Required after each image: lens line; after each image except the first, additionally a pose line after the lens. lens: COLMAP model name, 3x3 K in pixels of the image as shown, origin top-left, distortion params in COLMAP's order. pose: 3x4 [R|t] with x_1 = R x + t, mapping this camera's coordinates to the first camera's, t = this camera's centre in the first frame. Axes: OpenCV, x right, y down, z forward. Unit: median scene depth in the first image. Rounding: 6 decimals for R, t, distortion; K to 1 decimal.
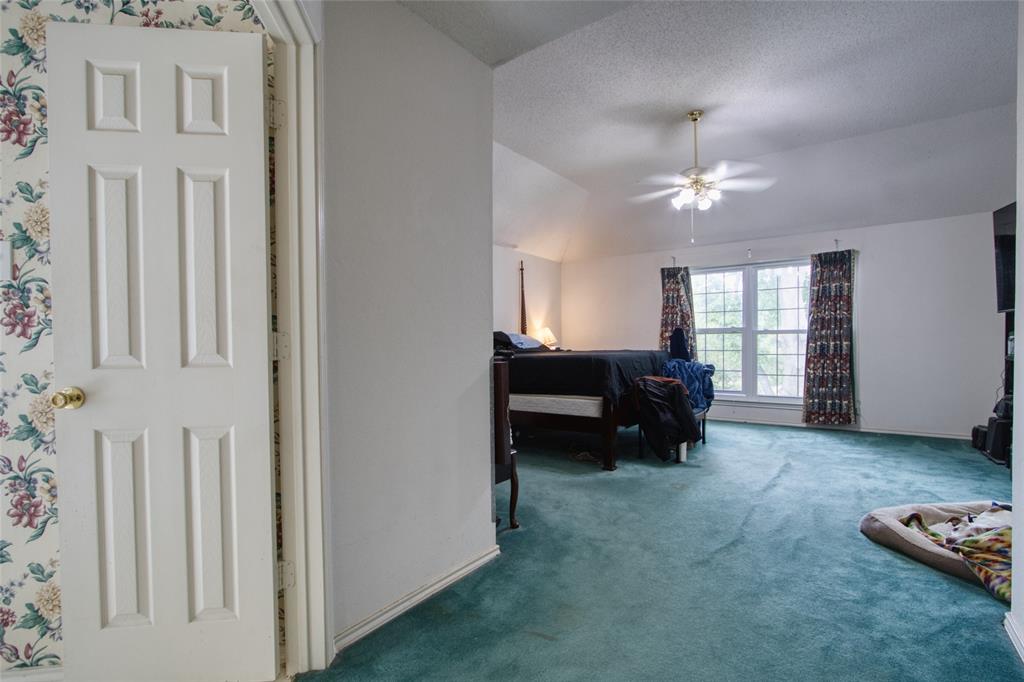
lens RADIAL K [[470.0, 0, 513.8], [0, 470.0, 352.4], [0, 0, 1]] dist [-0.020139, 0.000870]
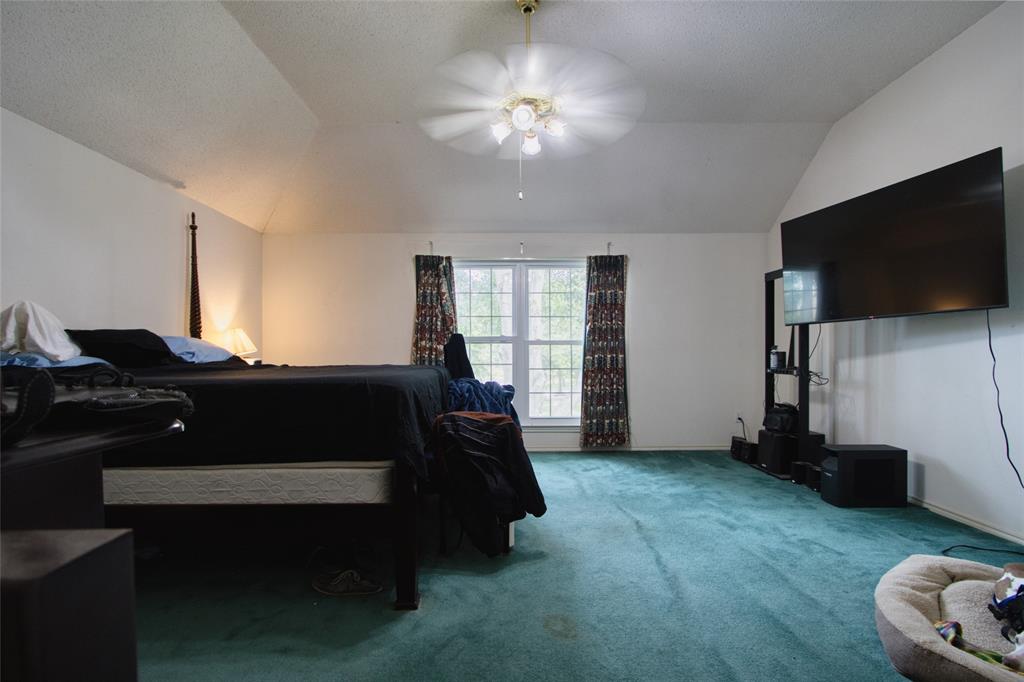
lens RADIAL K [[470.0, 0, 513.8], [0, 470.0, 352.4], [0, 0, 1]] dist [-0.020139, 0.000870]
pose [[0.806634, 0.009485, 0.590975, -0.001822], [0.005250, 0.999717, -0.023210, -0.006554], [-0.591028, 0.021824, 0.806356, 0.369568]]
